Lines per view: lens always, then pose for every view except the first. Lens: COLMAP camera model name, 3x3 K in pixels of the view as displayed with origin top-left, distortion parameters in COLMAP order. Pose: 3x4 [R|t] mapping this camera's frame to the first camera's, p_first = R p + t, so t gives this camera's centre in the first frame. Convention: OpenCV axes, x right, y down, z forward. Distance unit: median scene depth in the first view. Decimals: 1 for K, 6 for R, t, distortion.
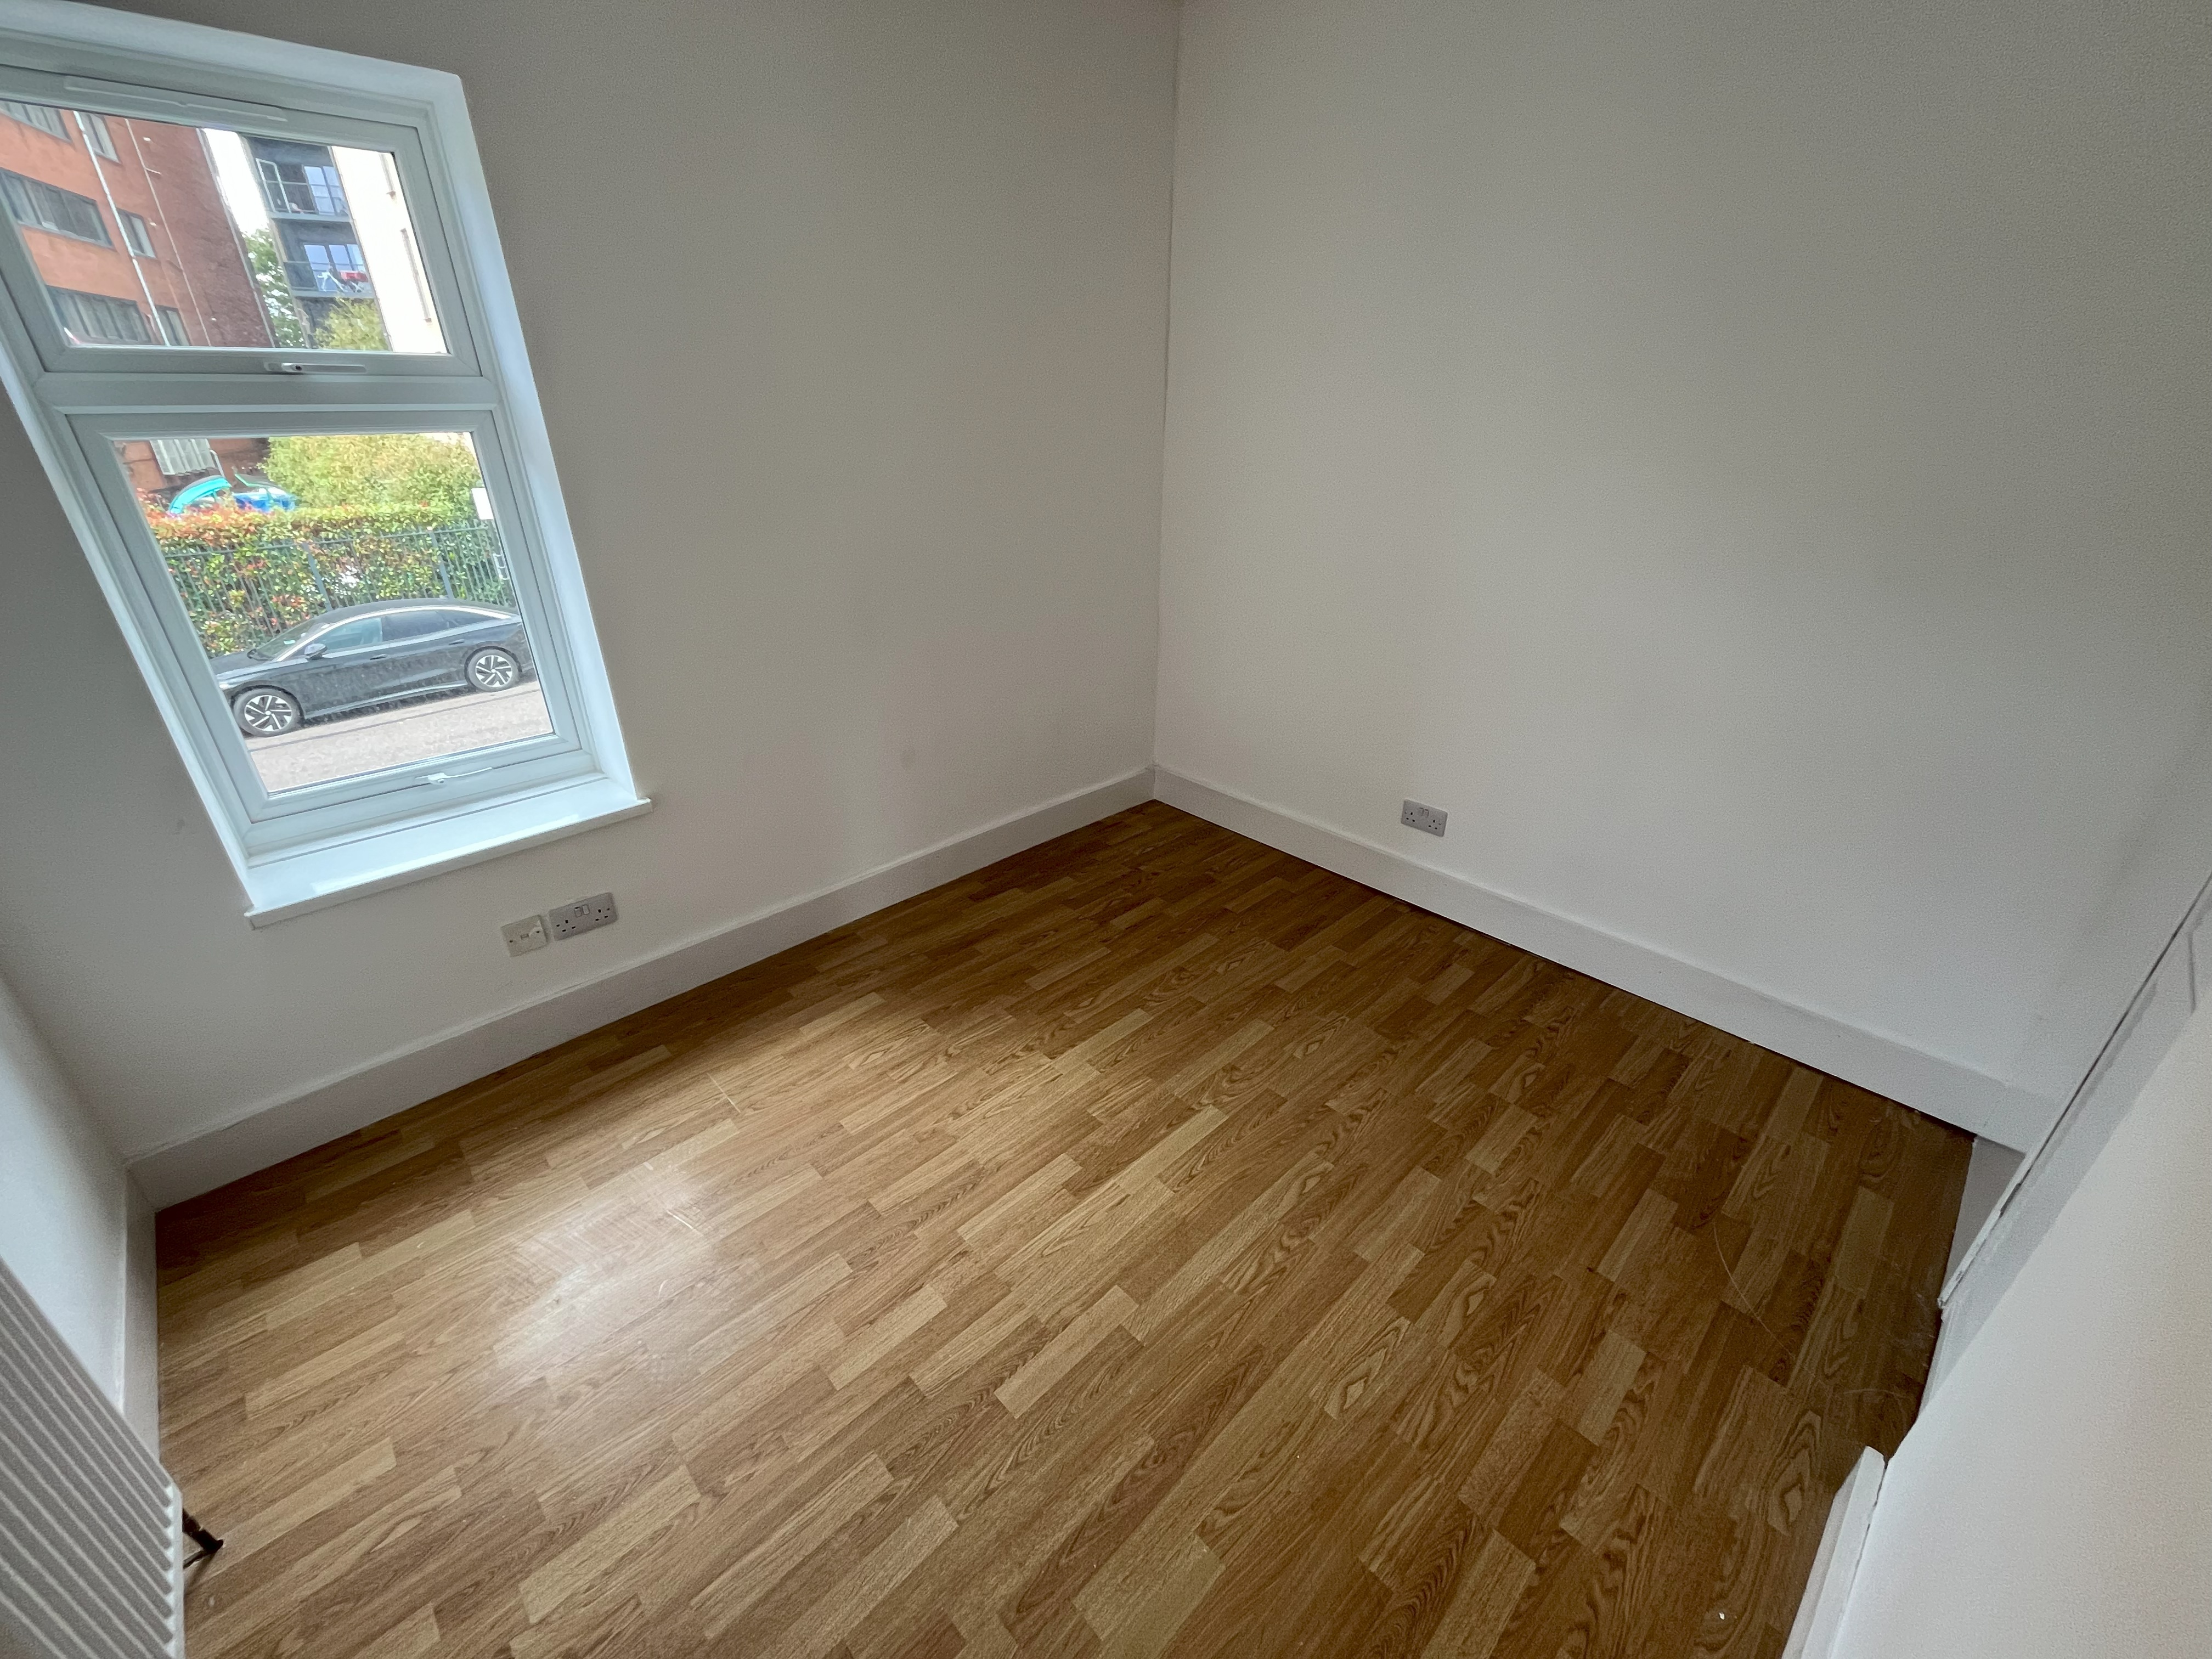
lens RADIAL K [[896.3, 0, 1106.0], [0, 896.3, 829.5], [0, 0, 1]] dist [-0.001485, -0.000374]
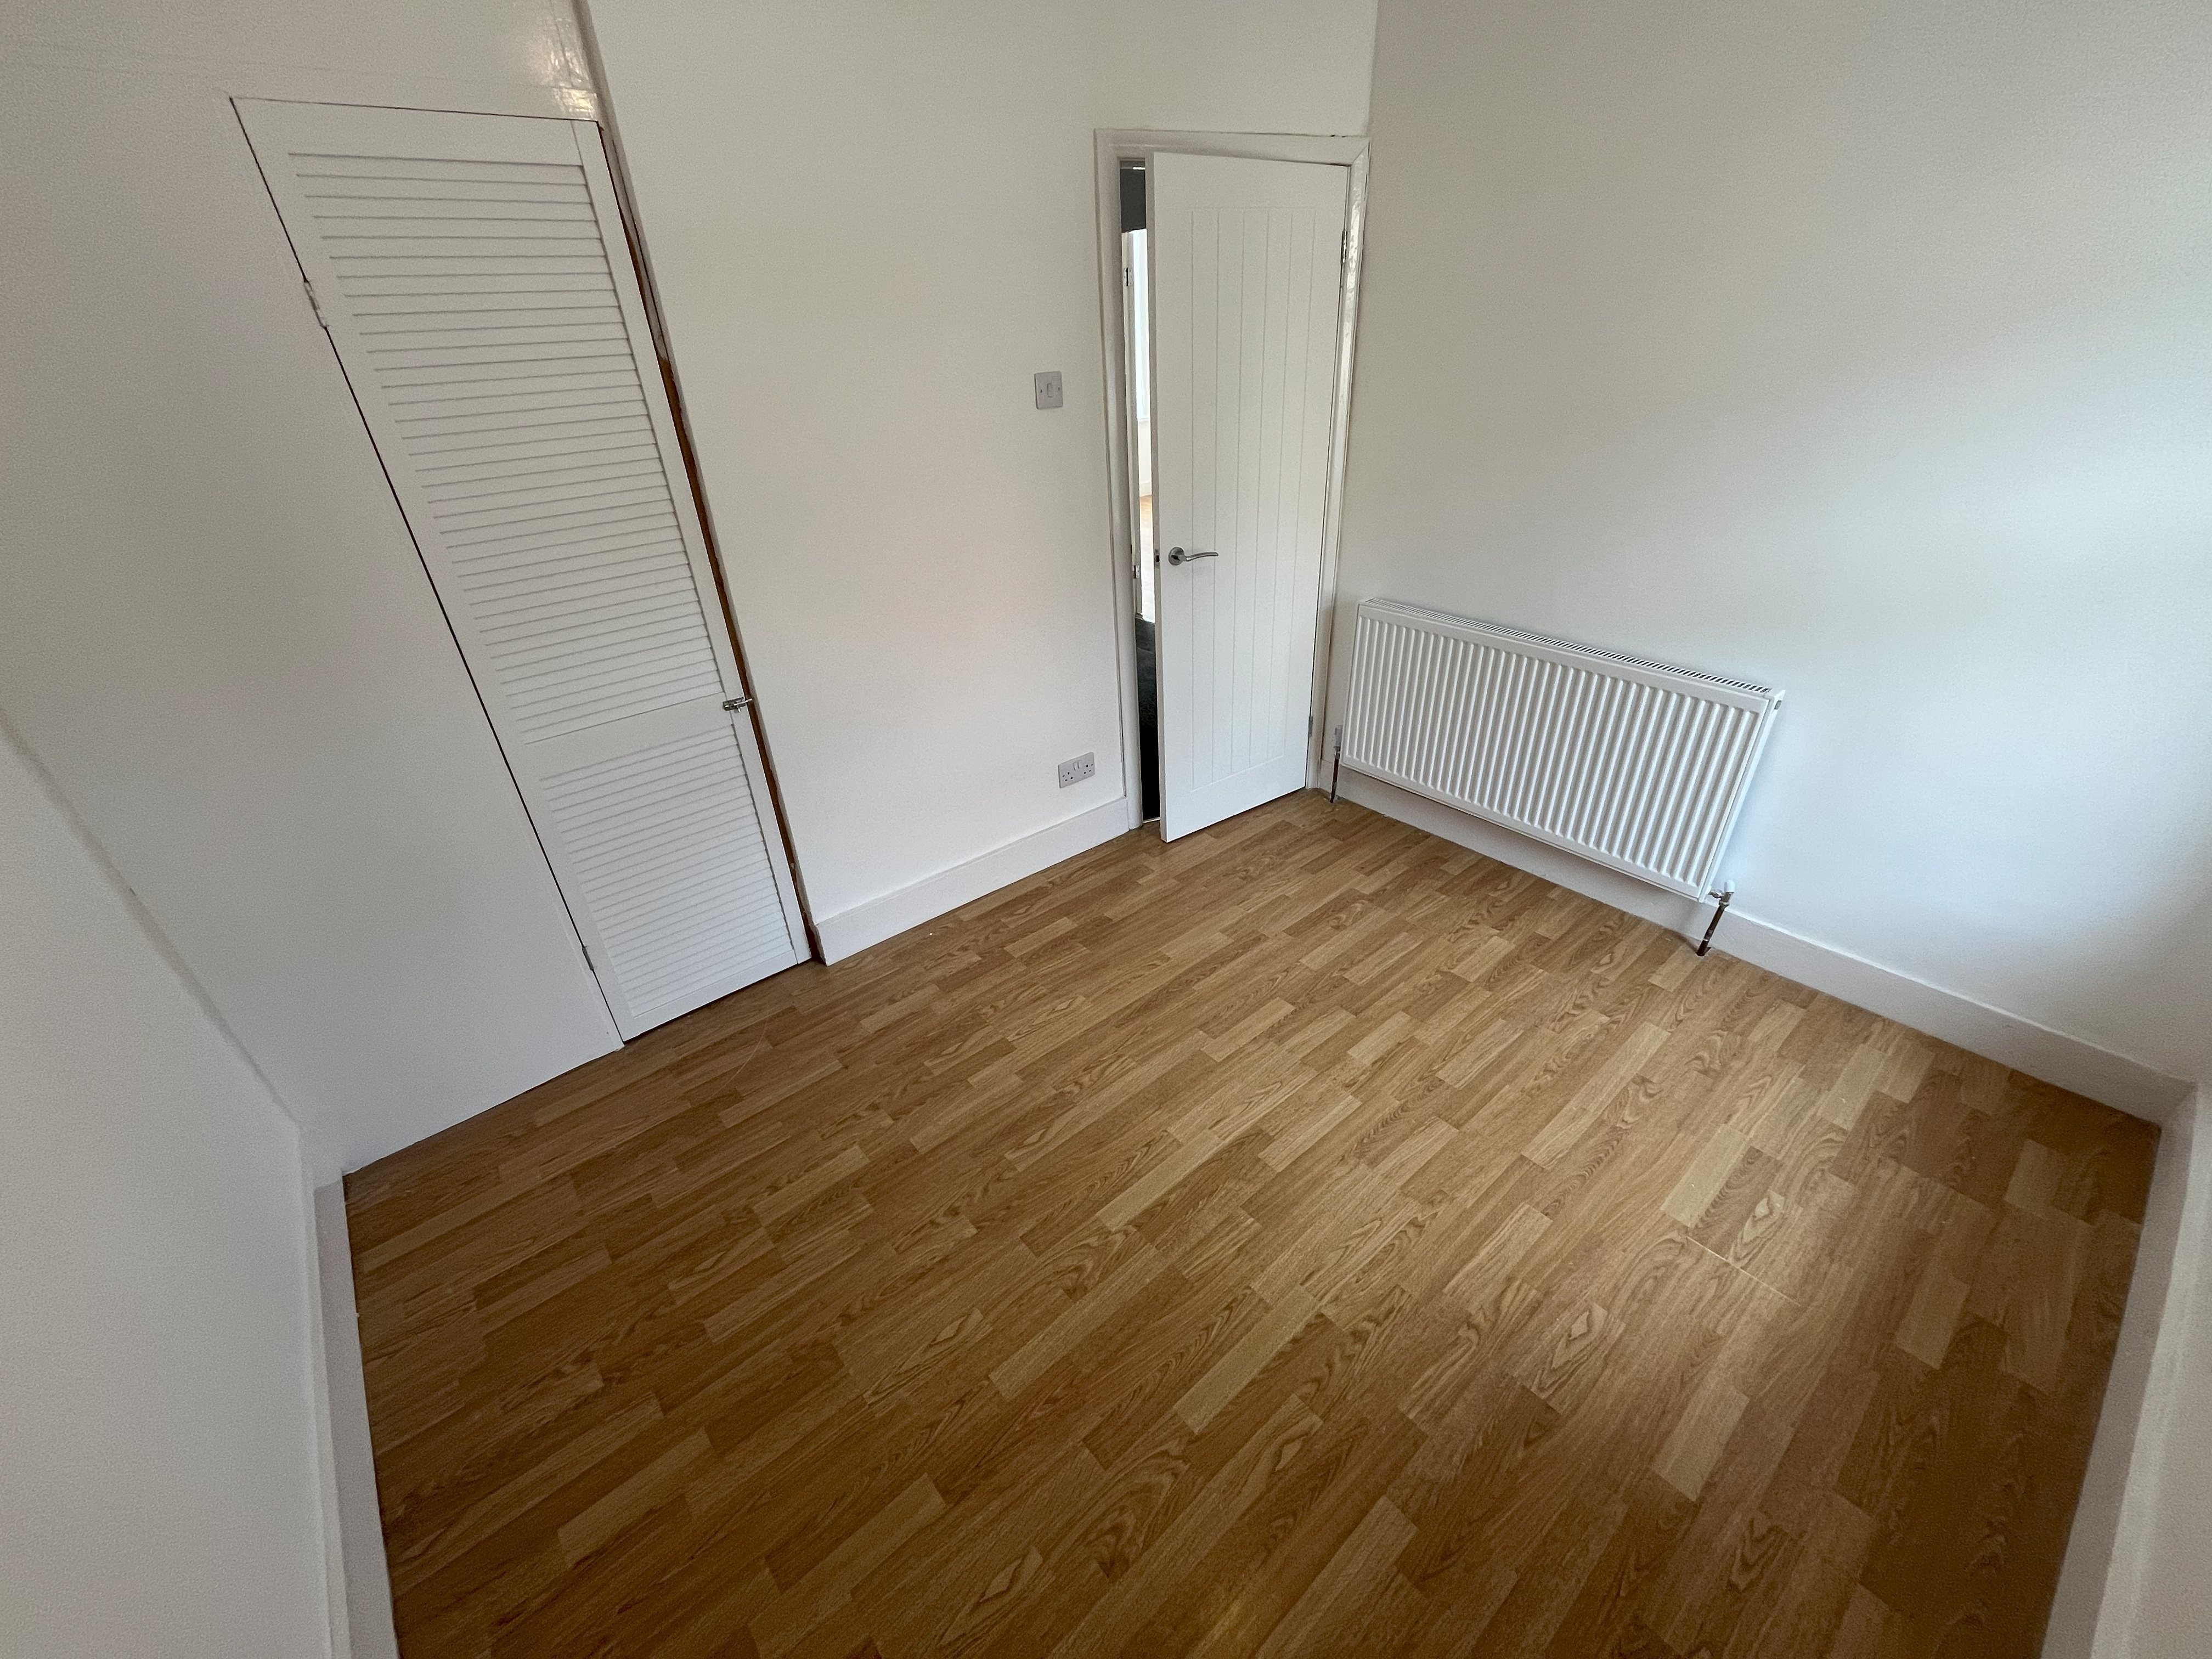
lens RADIAL K [[896.3, 0, 1106.0], [0, 896.3, 829.5], [0, 0, 1]] dist [-0.001485, -0.000374]
pose [[-0.996935, 0.004106, 0.078121, 0.062623], [0.067232, 0.555520, 0.828781, -0.667915], [-0.039995, 0.831493, -0.554093, 1.281037]]
